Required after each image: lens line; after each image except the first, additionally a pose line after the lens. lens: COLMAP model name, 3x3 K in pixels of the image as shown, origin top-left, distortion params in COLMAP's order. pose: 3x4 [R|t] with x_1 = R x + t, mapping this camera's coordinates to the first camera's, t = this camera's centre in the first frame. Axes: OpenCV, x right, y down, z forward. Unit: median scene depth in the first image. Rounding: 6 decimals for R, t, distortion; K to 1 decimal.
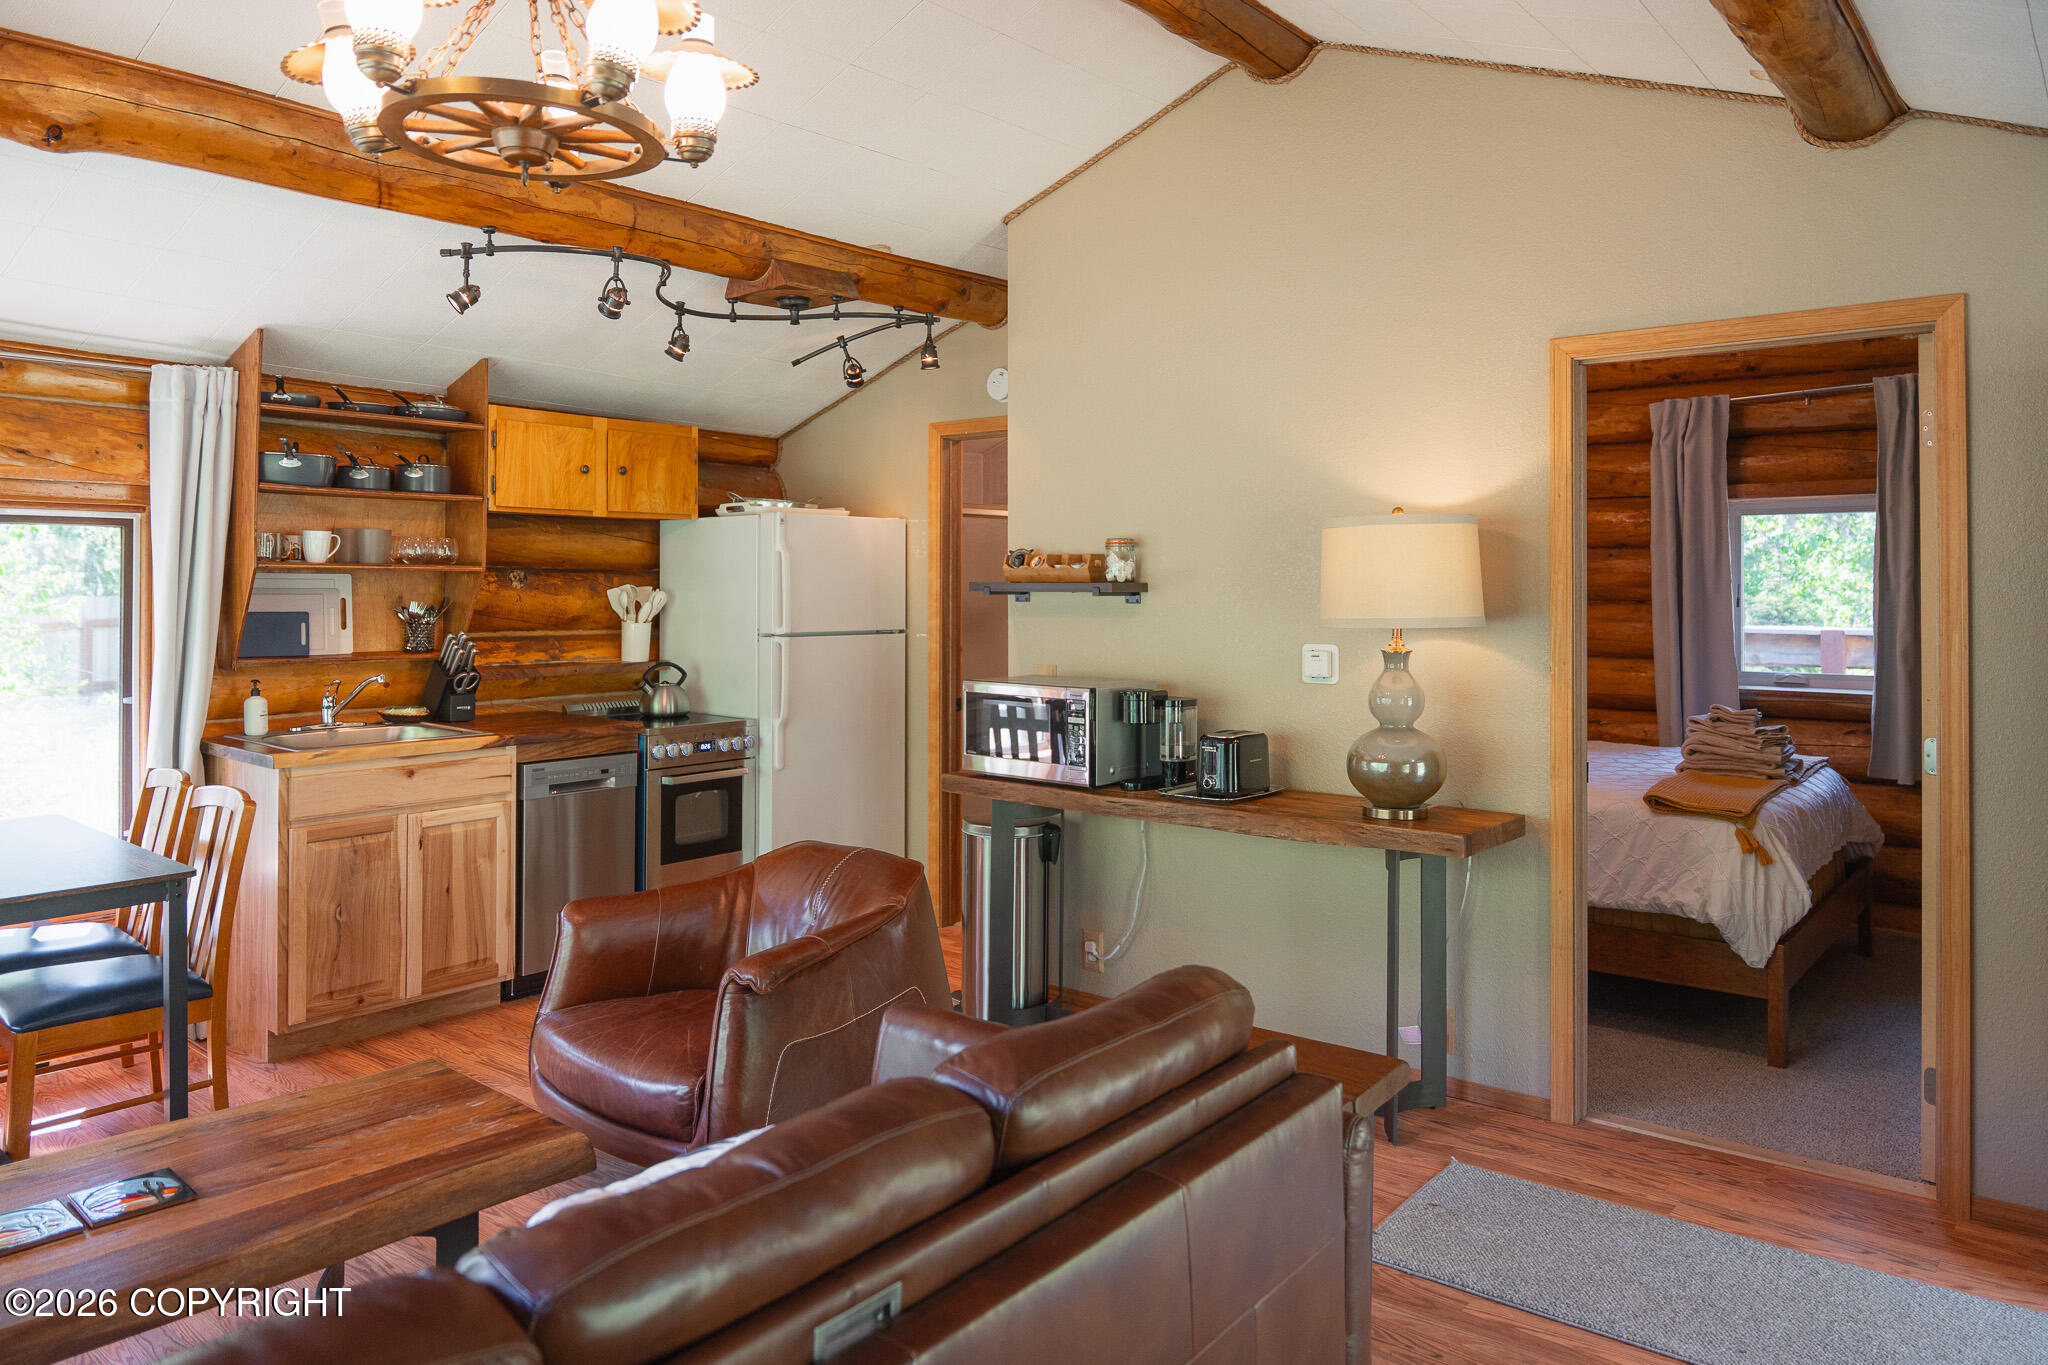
lens RADIAL K [[1396.0, 0, 1044.2], [0, 1396.0, 576.3], [0, 0, 1]] dist [-0.001377, -0.018450]
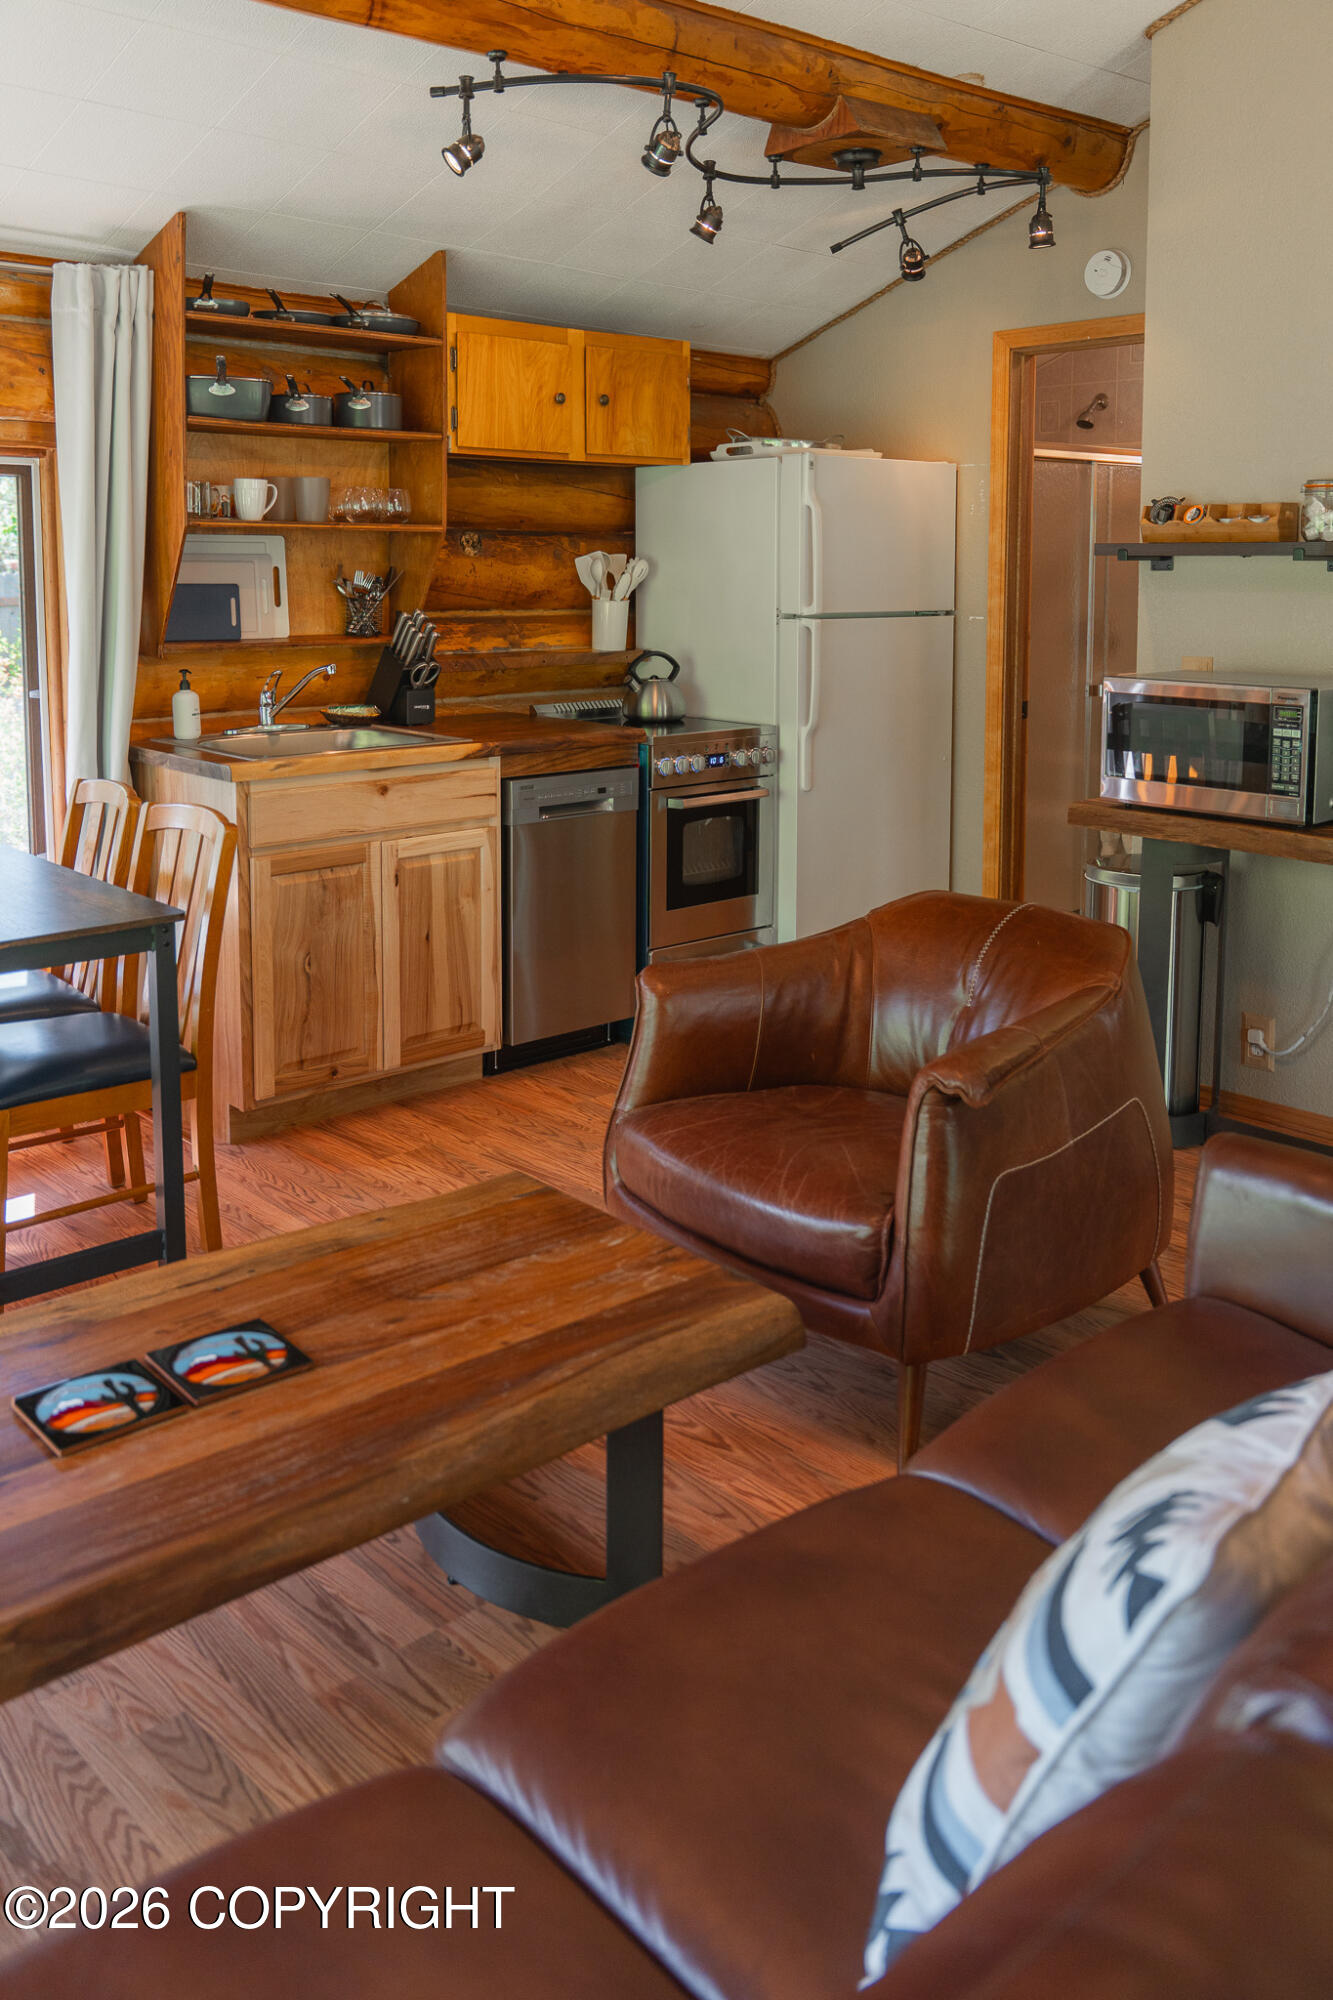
lens RADIAL K [[1689.3, 0, 676.1], [0, 1689.3, 735.0], [0, 0, 1]] dist [-0.009600, -0.014234]
pose [[0.989175, 0.012935, -0.146169, -0.144145], [0.002595, 0.994409, 0.105561, 0.010471], [0.146717, -0.104797, 0.983611, 0.090092]]
